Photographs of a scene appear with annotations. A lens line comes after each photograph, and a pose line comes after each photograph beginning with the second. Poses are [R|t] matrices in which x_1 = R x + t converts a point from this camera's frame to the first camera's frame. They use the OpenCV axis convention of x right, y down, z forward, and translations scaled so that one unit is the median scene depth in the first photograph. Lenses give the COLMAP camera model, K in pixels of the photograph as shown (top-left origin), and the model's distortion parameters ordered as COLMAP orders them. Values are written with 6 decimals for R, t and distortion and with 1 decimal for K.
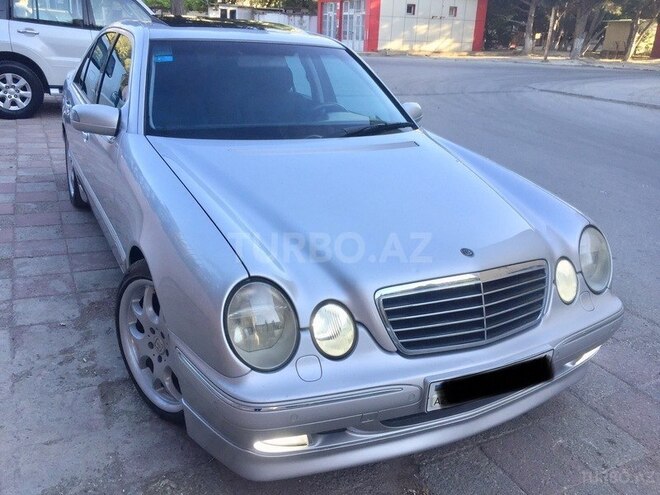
lens RADIAL K [[562.8, 0, 332.0], [0, 562.8, 246.5], [0, 0, 1]] dist [0.024408, -0.012179]
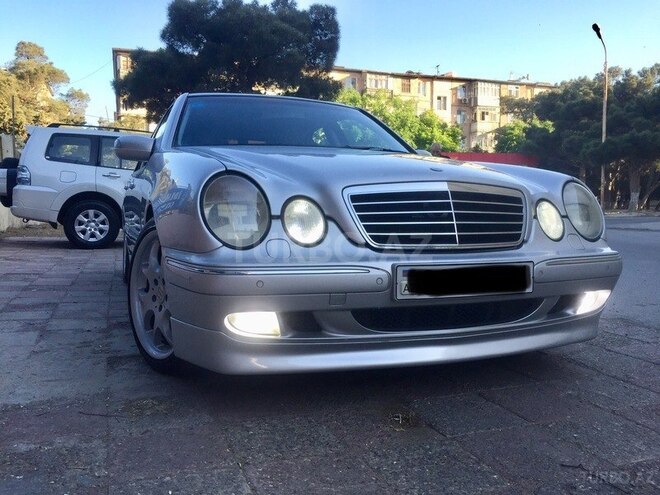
lens RADIAL K [[562.8, 0, 332.0], [0, 562.8, 246.5], [0, 0, 1]] dist [0.024408, -0.012179]
pose [[0.992464, -0.044632, -0.114122, 0.145030], [0.008047, 0.953038, -0.302745, 0.427419], [0.122274, 0.299545, 0.946214, 0.005260]]
